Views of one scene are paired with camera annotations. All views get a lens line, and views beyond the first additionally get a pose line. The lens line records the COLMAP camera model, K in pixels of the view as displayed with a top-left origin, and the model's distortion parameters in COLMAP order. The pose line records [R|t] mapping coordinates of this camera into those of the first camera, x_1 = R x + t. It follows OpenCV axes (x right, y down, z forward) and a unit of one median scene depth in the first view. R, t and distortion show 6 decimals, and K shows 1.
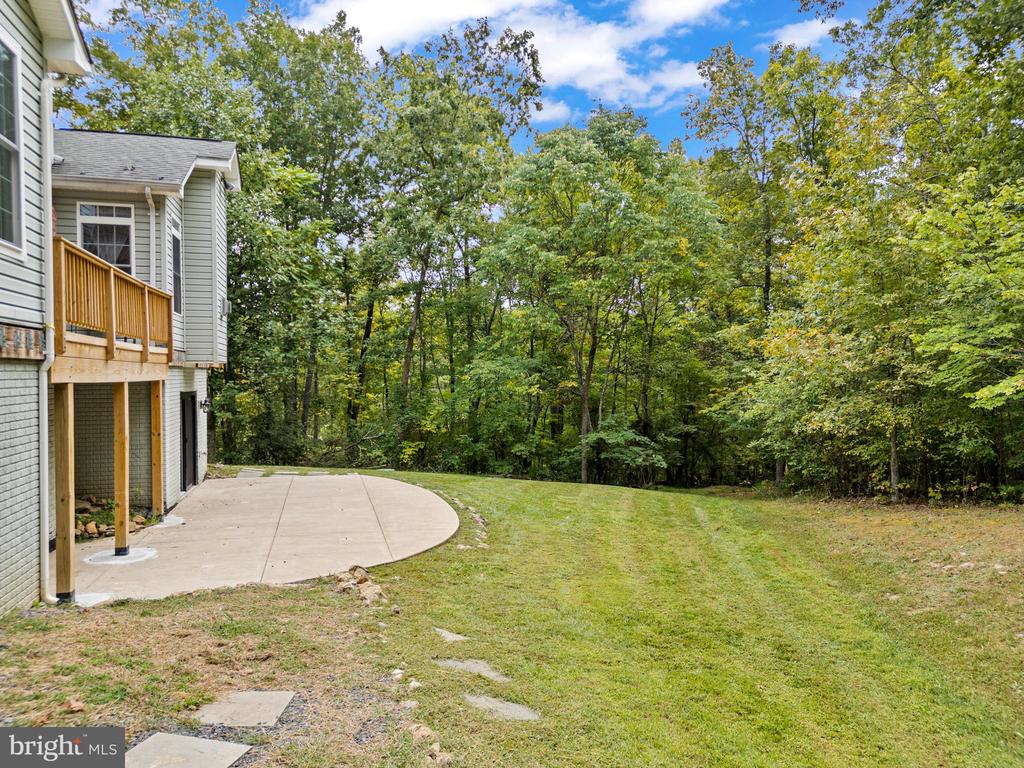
lens RADIAL K [[715.1, 0, 512.0], [0, 715.1, 384.0], [0, 0, 1]] dist [0.069702, -0.060460]
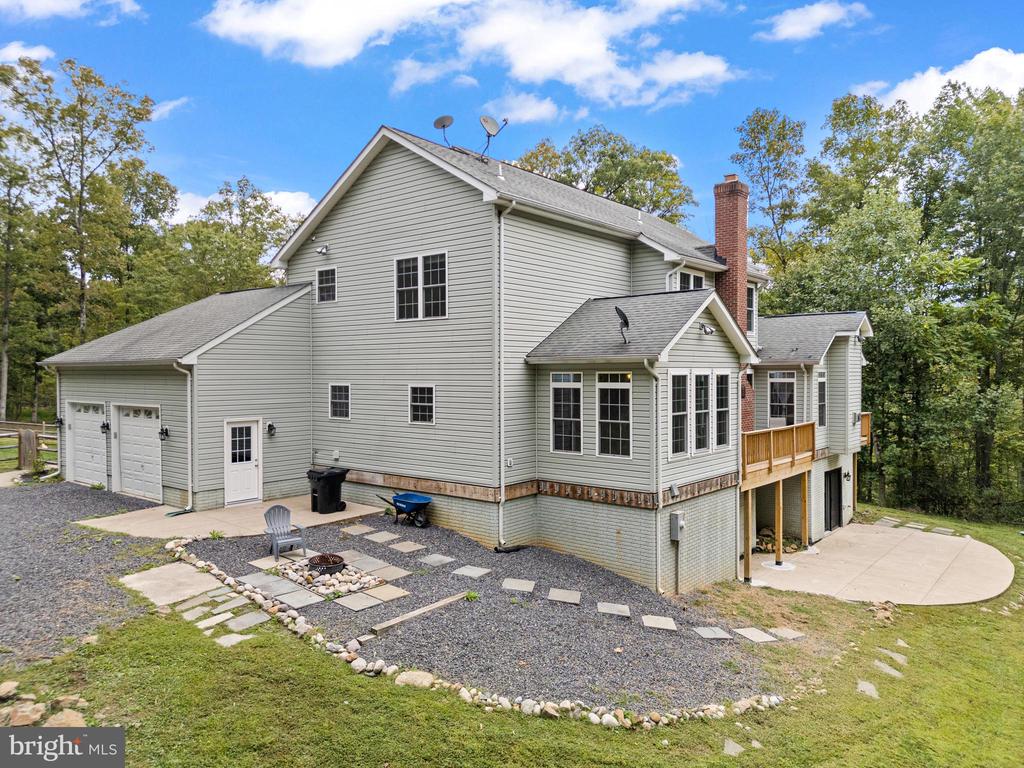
lens RADIAL K [[715.1, 0, 512.0], [0, 715.1, 384.0], [0, 0, 1]] dist [0.069702, -0.060460]
pose [[0.586590, 0.011557, -0.809802, 0.714689], [-0.009438, 0.999928, 0.007434, -0.303502], [0.809829, 0.003282, 0.586656, -0.859698]]
